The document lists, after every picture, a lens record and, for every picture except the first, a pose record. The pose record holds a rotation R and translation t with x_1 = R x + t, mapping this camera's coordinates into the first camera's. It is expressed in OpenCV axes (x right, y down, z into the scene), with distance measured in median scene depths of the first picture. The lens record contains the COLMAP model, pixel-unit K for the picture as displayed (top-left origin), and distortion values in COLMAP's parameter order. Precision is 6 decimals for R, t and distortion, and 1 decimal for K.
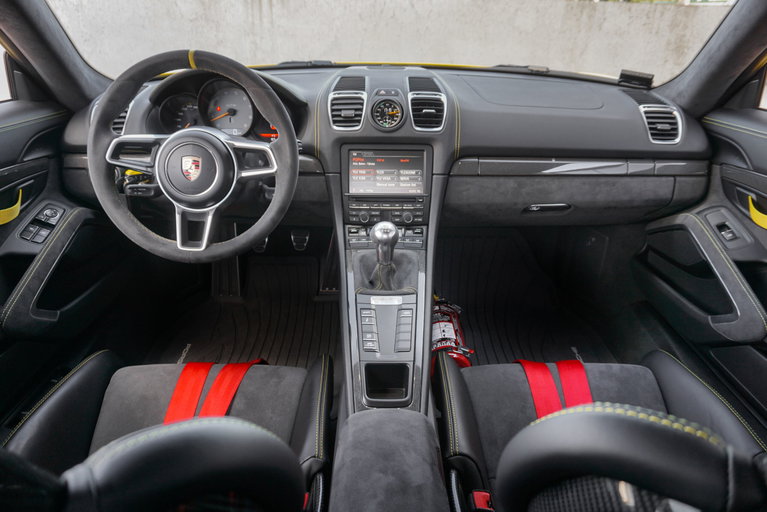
lens RADIAL K [[525.5, 0, 391.8], [0, 525.5, 252.5], [0, 0, 1]] dist [-0.006315, 0.001913]
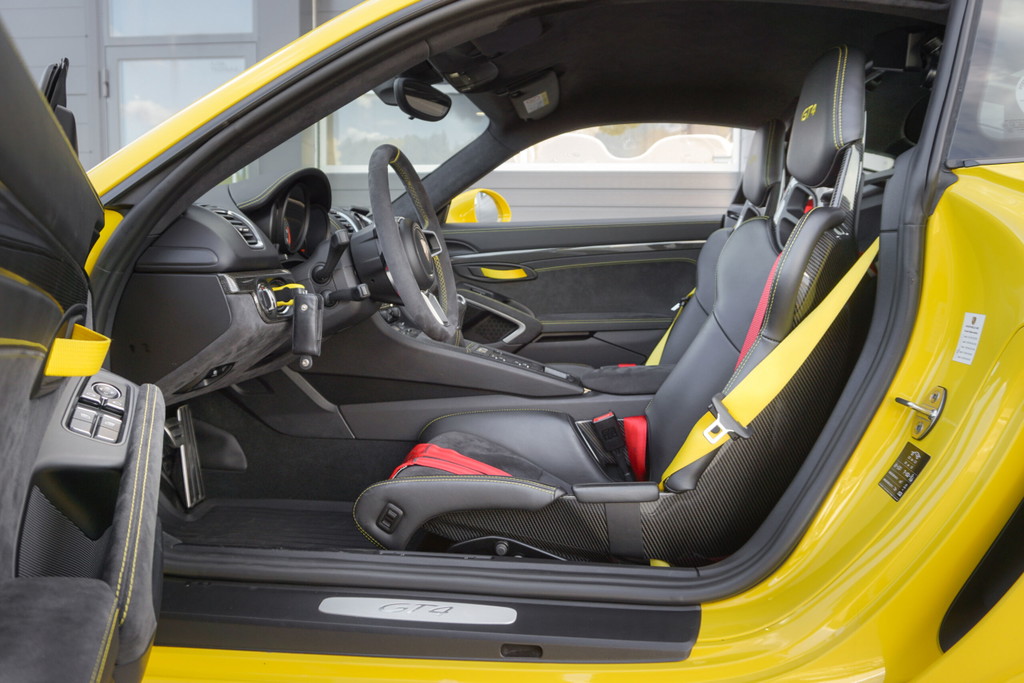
lens RADIAL K [[763.7, 0, 512.0], [0, 763.7, 341.5], [0, 0, 1]] dist [-0.013021, -0.002609]
pose [[0.110130, -0.129601, 0.985431, -1.570424], [0.413832, 0.907414, 0.073092, -0.029725], [-0.903667, 0.399753, 0.153567, 0.566231]]
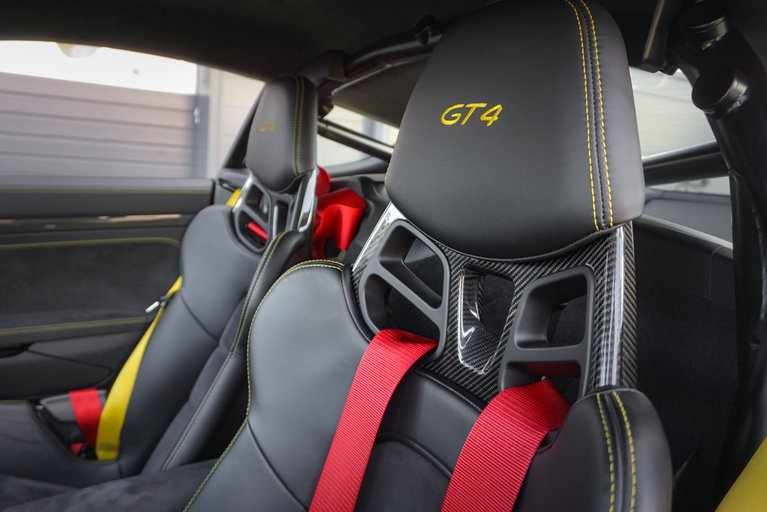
lens RADIAL K [[604.6, 0, 383.5], [0, 604.6, 256.0], [0, 0, 1]] dist [-0.013707, -0.004179]
pose [[-0.479219, -0.187246, 0.857489, -0.710261], [0.293601, 0.886496, 0.357663, -0.165457], [-0.827132, 0.423159, -0.369850, 0.467956]]
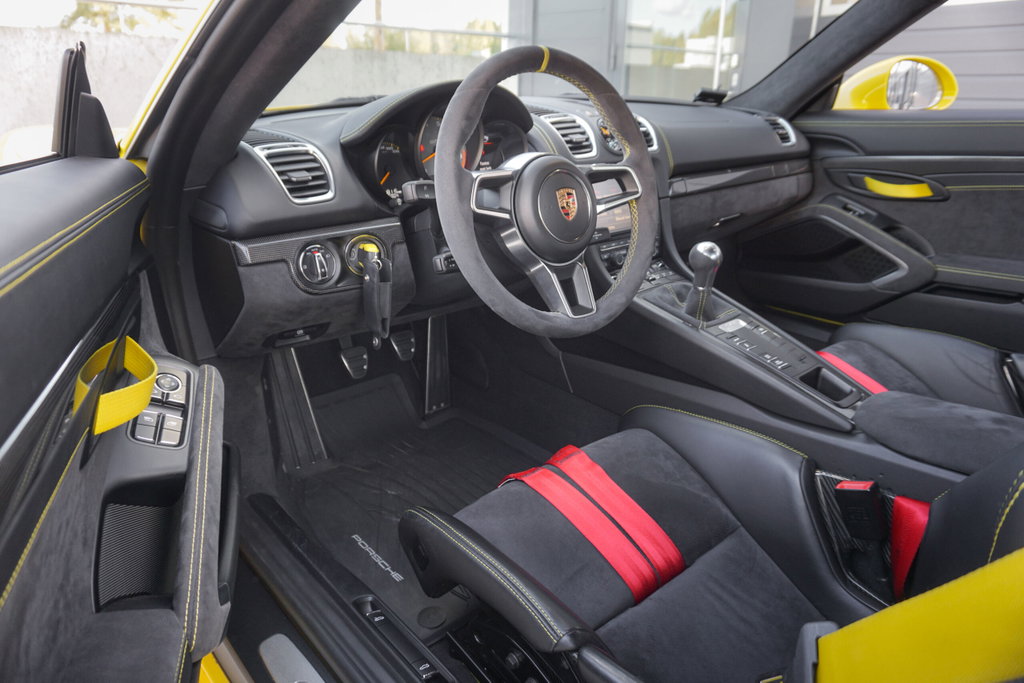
lens RADIAL K [[692.7, 0, 512.0], [0, 692.7, 341.5], [0, 0, 1]] dist [-0.043129, 0.052401]
pose [[0.751539, -0.243760, 0.613001, -0.898090], [0.284363, 0.958169, 0.032387, -0.025039], [-0.595254, 0.149975, 0.789418, 0.259751]]
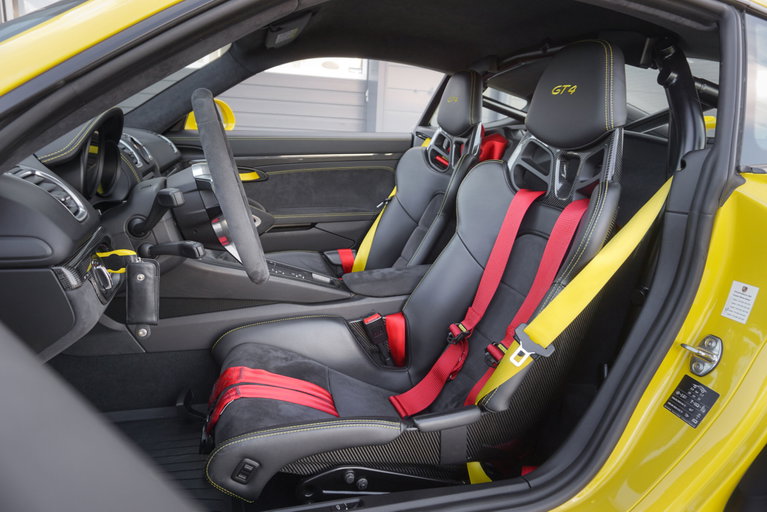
lens RADIAL K [[518.8, 0, 383.5], [0, 518.8, 256.0], [0, 0, 1]] dist [-0.043129, 0.052401]
pose [[-0.282099, -0.264350, 0.922247, -1.225535], [0.350928, 0.866240, 0.355638, -0.273766], [-0.892900, 0.423967, -0.151597, 0.791271]]
